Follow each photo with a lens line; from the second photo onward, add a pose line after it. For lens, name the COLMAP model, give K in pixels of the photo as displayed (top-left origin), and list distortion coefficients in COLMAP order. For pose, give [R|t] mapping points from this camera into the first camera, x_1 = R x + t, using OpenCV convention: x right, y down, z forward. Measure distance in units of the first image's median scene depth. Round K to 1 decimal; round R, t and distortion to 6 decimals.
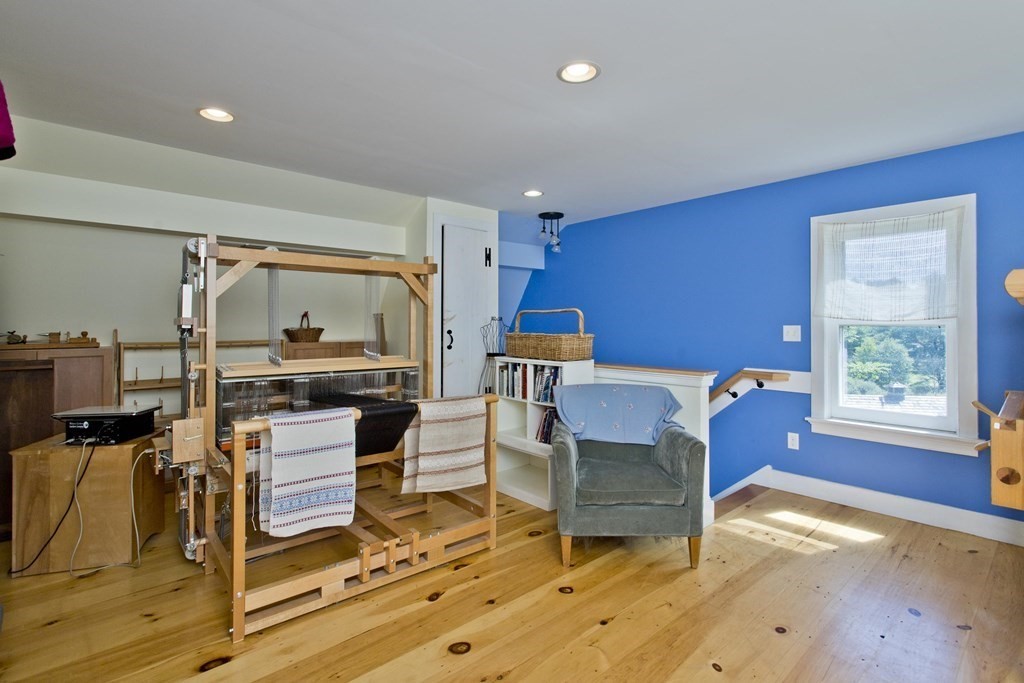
lens RADIAL K [[491.7, 0, 511.9], [0, 491.7, 314.4], [0, 0, 1]] dist [0.002787, 0.000177]
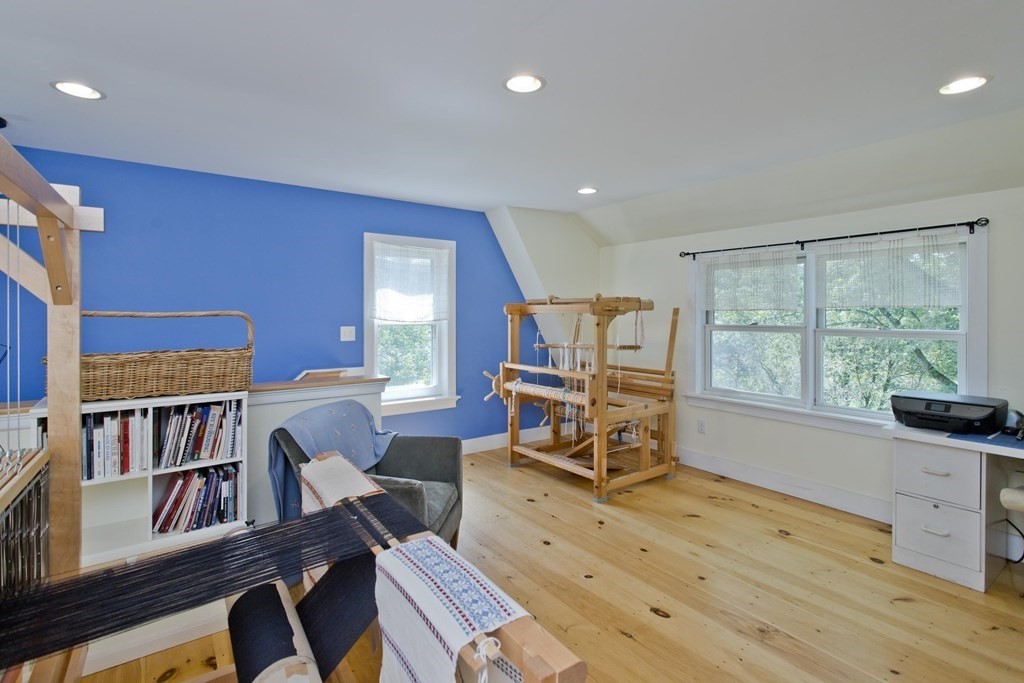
lens RADIAL K [[491.7, 0, 511.9], [0, 491.7, 314.4], [0, 0, 1]] dist [0.002787, 0.000177]
pose [[0.087474, 0.001203, 0.996166, -0.502101], [-0.018636, 0.999826, 0.000429, -0.012174], [-0.995992, -0.018602, 0.087481, 0.559229]]
